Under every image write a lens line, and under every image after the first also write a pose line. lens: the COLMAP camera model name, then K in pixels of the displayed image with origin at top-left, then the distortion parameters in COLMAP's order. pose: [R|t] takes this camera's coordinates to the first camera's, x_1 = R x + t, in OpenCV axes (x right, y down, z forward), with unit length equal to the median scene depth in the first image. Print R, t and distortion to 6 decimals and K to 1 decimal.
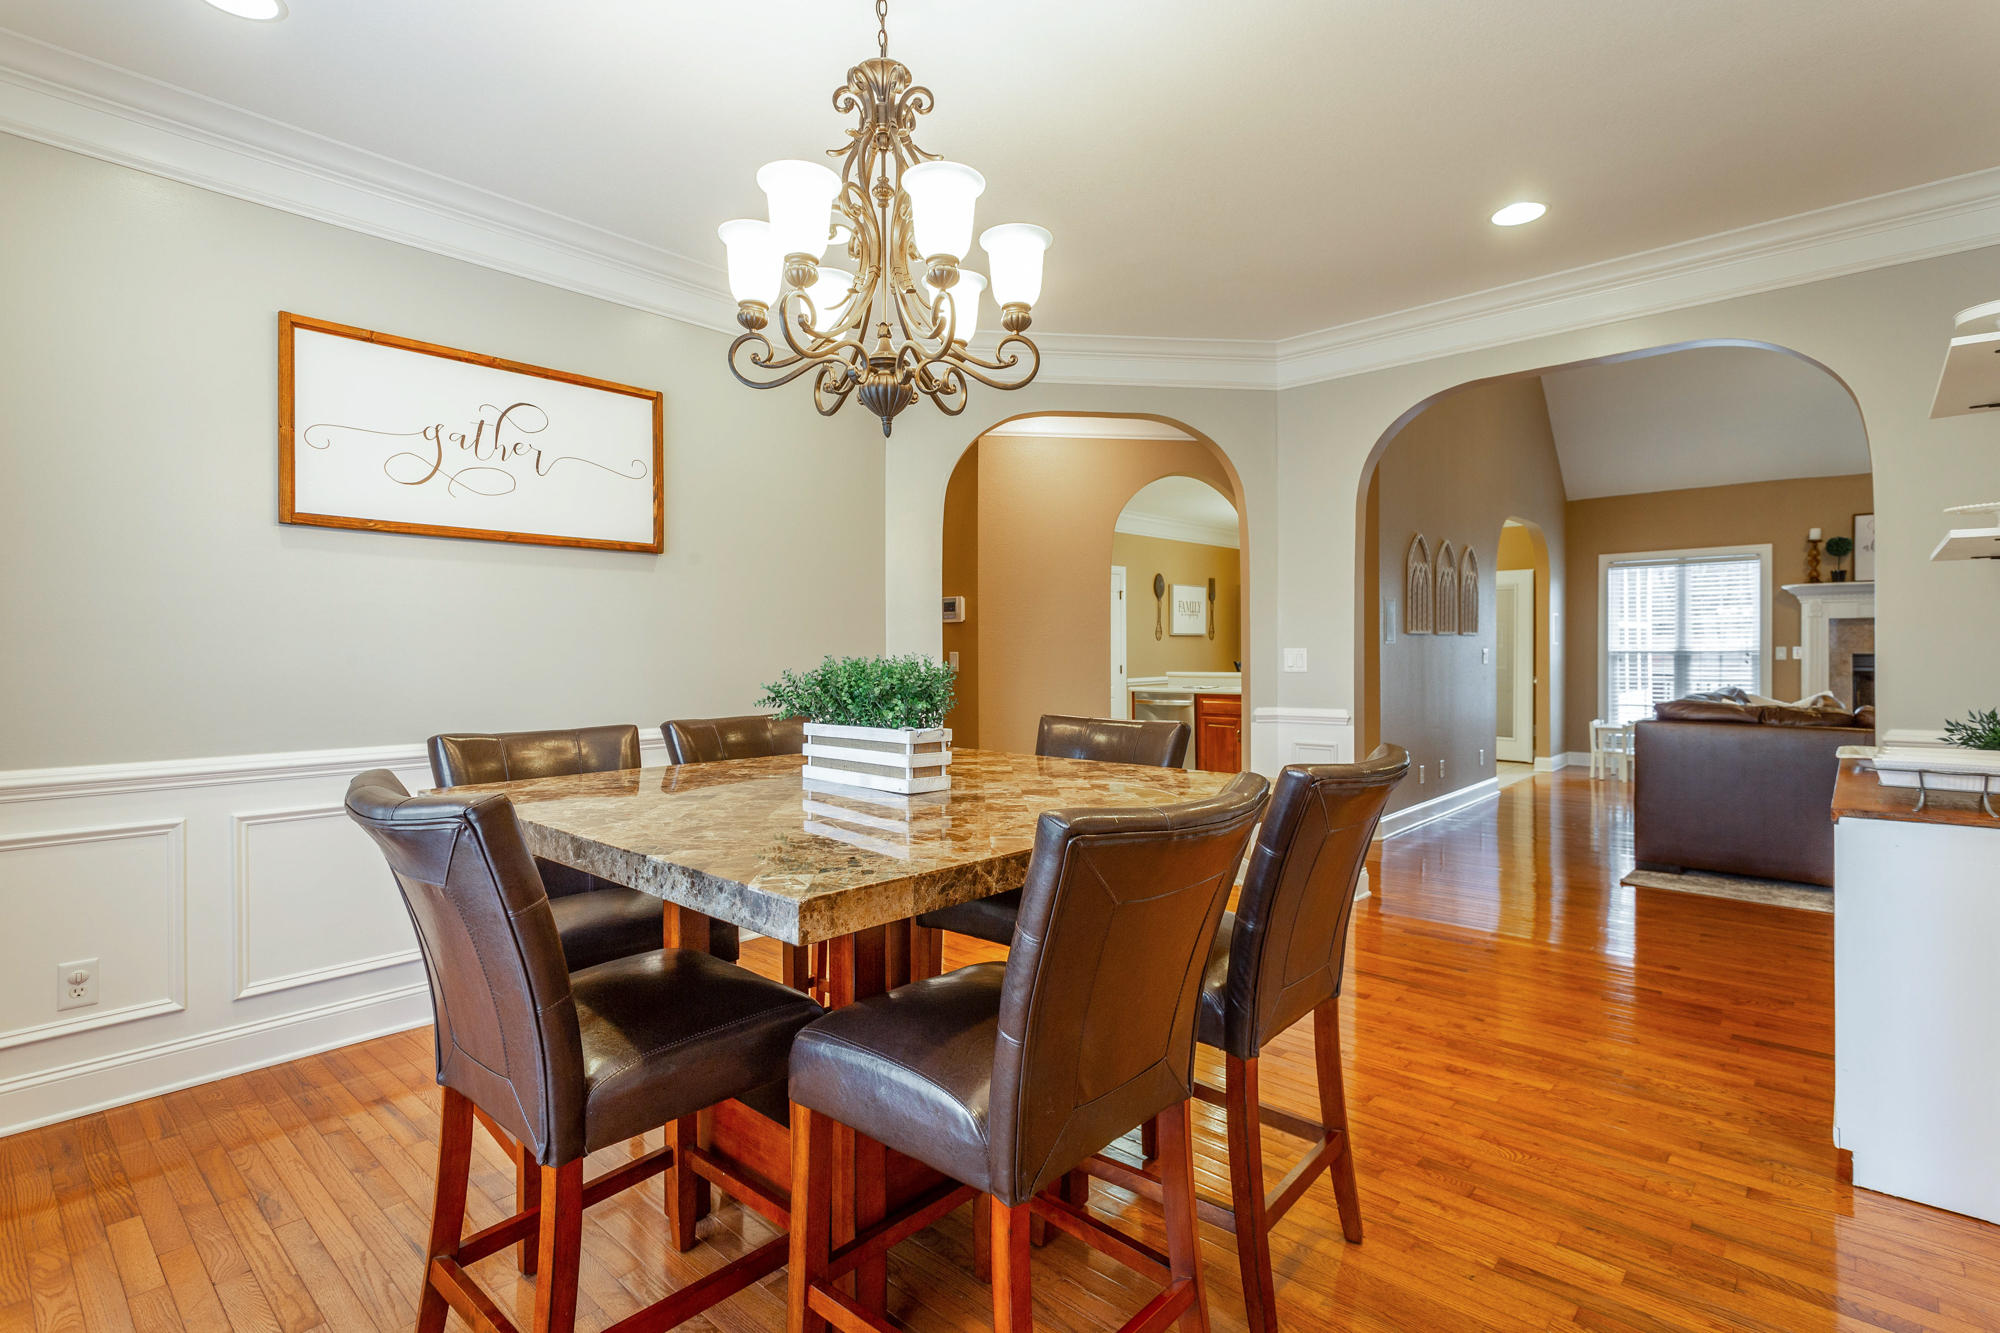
lens RADIAL K [[961.1, 0, 1000.0], [0, 961.1, 666.5], [0, 0, 1]] dist [0.022281, 0.000935]
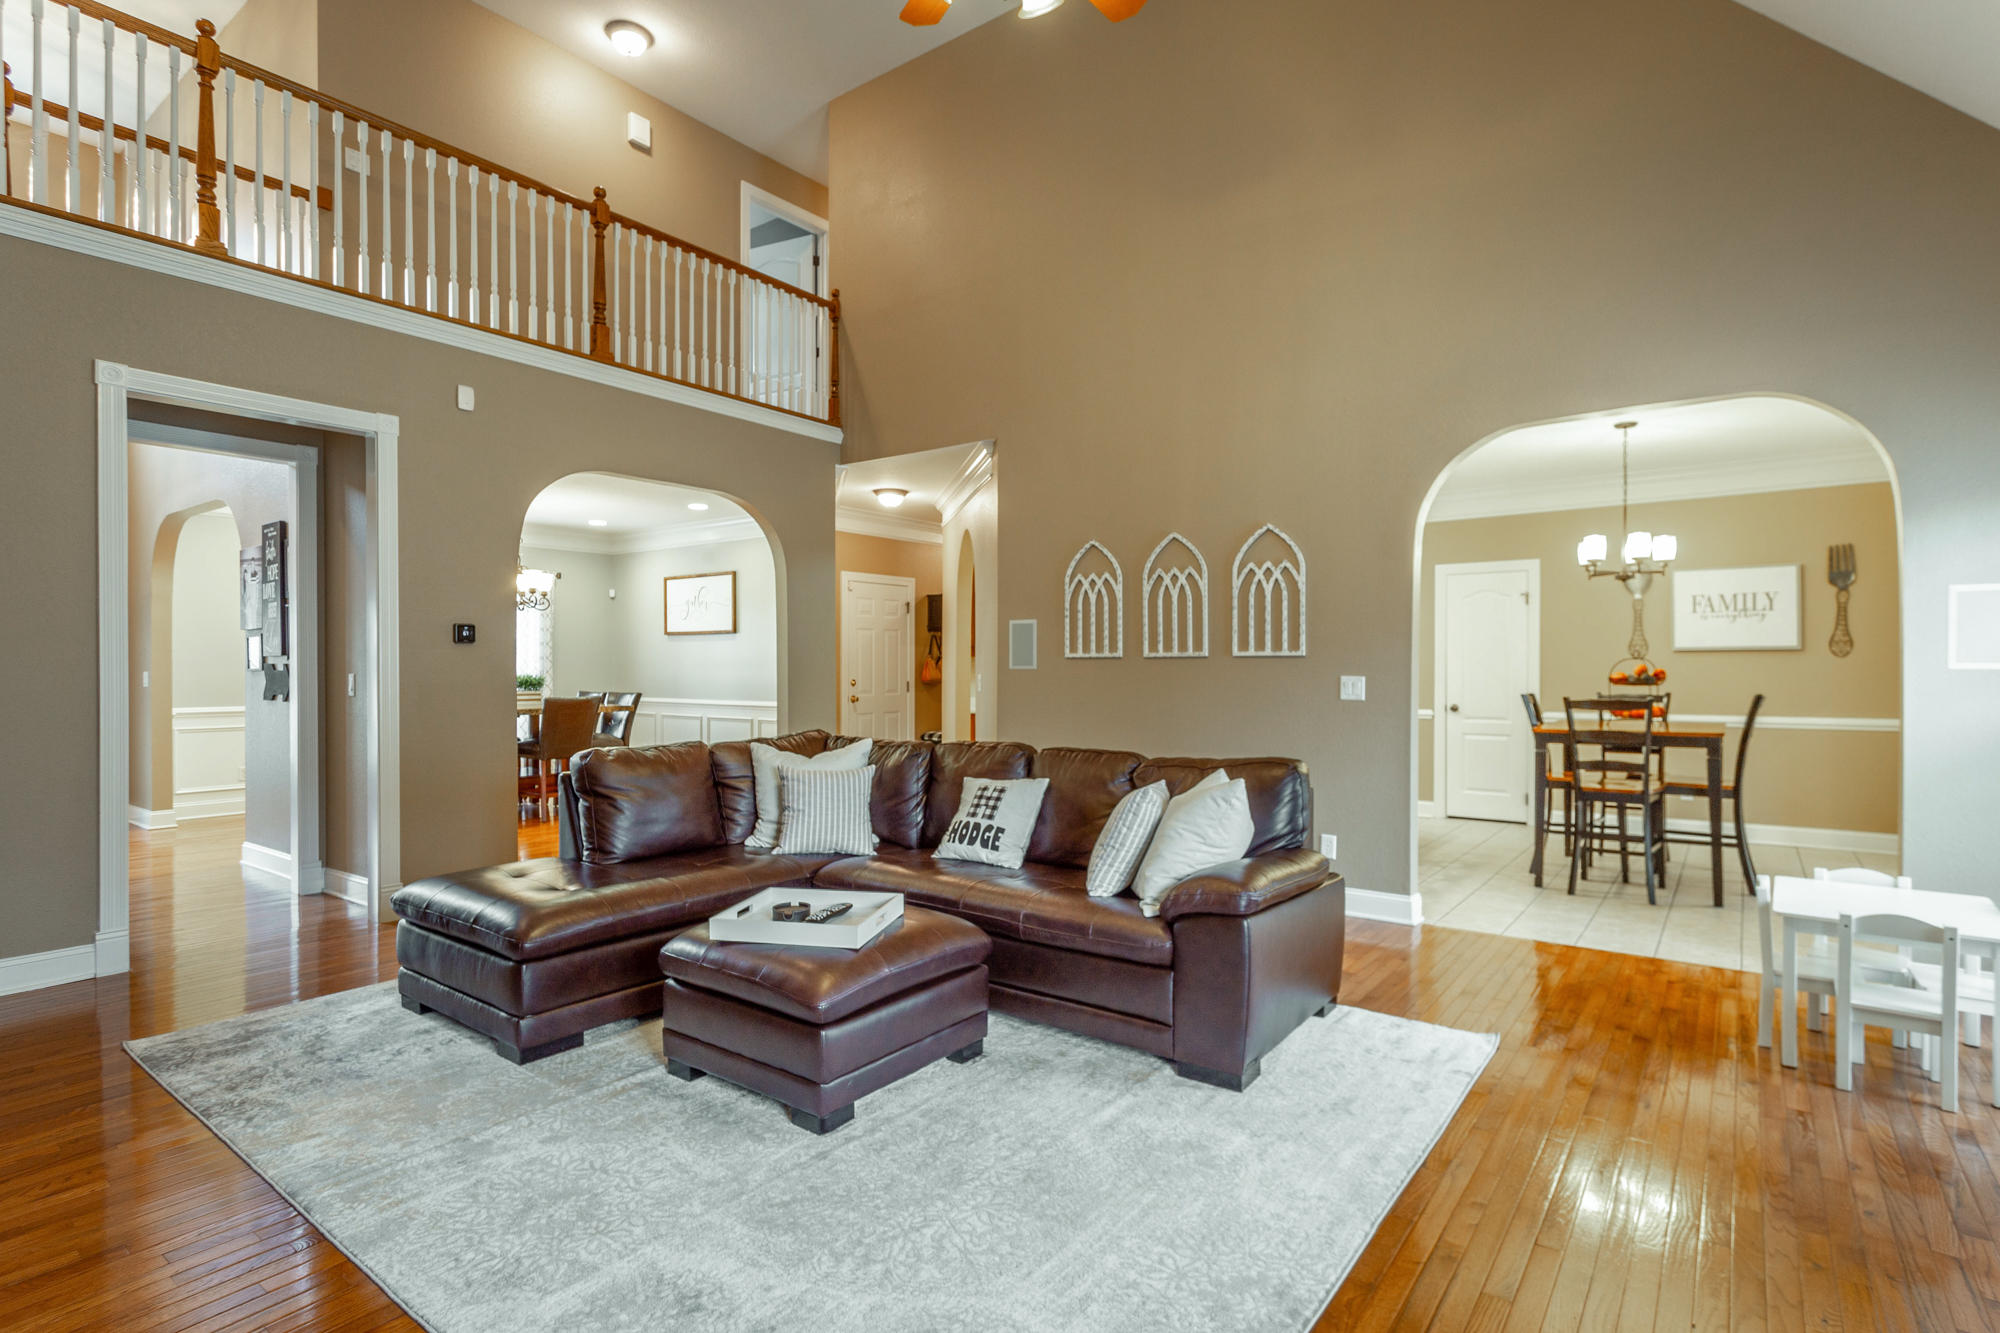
lens RADIAL K [[973.3, 0, 1016.4], [0, 973.3, 674.7], [0, 0, 1]] dist [0.019838, -0.000447]
pose [[0.094352, 0.009706, -0.995492, 2.444895], [-0.016601, 0.999829, 0.008174, -0.039498], [0.995400, 0.015755, 0.094497, 1.580166]]
